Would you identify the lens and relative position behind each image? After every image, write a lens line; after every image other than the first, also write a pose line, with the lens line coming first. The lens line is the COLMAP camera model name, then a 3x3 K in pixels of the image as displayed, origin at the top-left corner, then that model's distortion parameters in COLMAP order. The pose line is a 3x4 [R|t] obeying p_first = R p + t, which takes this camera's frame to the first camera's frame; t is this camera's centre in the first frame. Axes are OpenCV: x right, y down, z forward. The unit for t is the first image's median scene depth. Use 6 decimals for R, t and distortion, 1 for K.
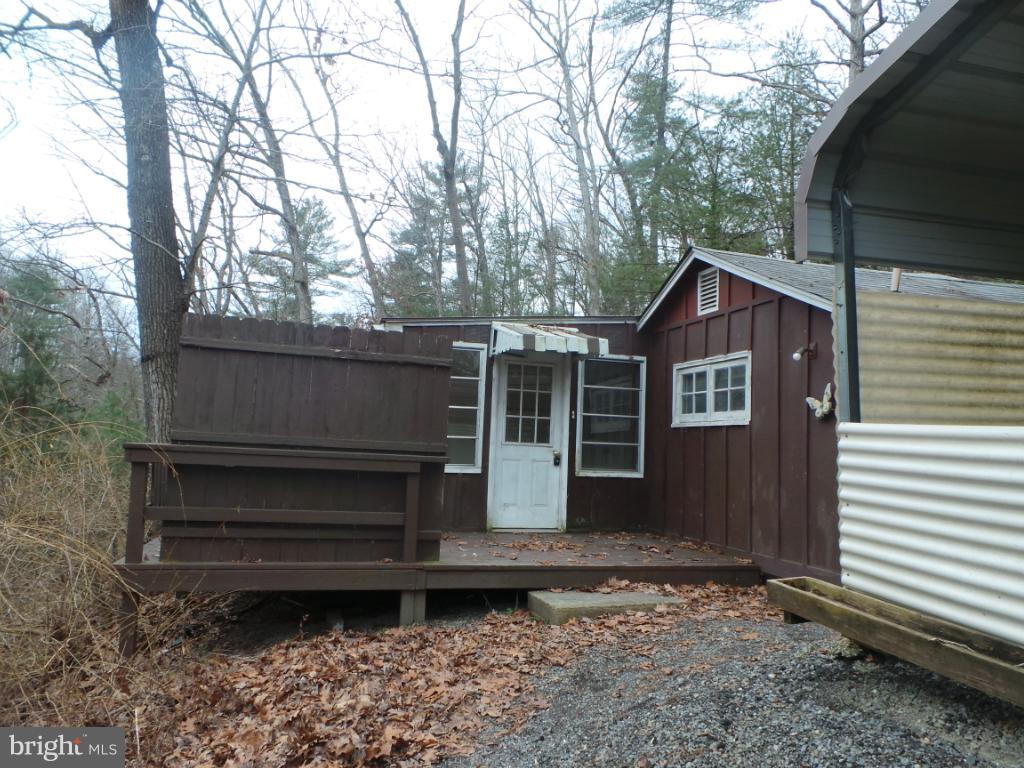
lens RADIAL K [[711.2, 0, 512.0], [0, 711.2, 384.0], [0, 0, 1]] dist [0.001941, 0.001524]
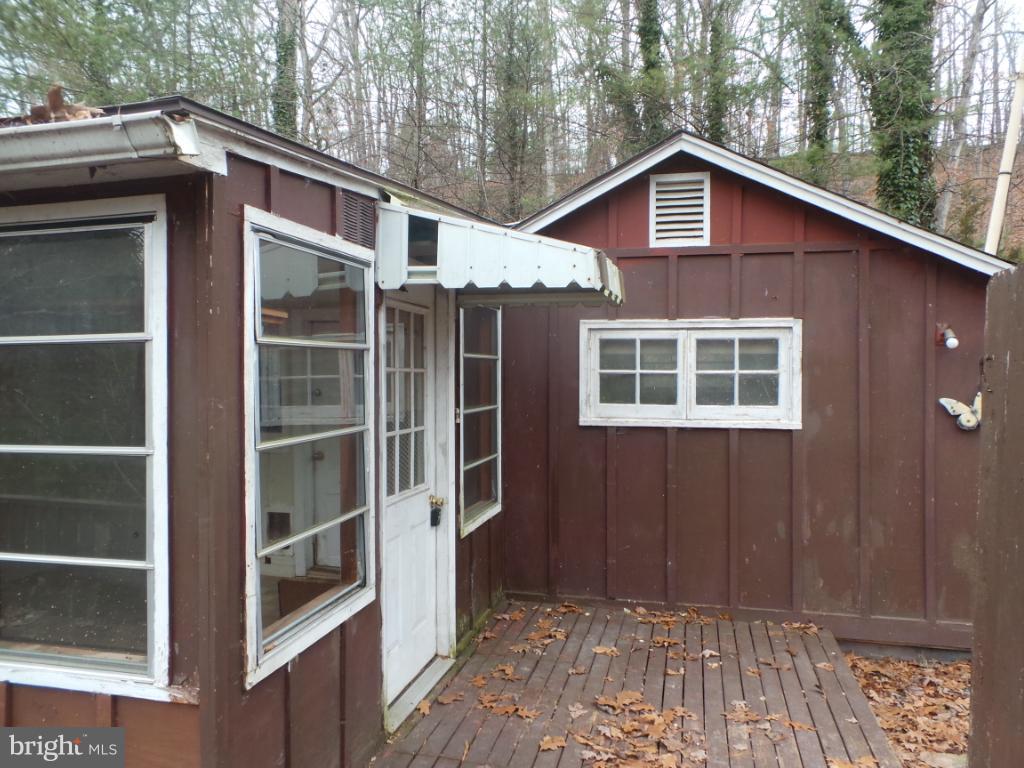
lens RADIAL K [[711.2, 0, 512.0], [0, 711.2, 384.0], [0, 0, 1]] dist [0.001941, 0.001524]
pose [[0.489986, -0.049621, 0.870317, -0.350879], [-0.063038, 0.993748, 0.092149, -0.027797], [-0.869448, -0.100015, 0.483795, 0.822887]]
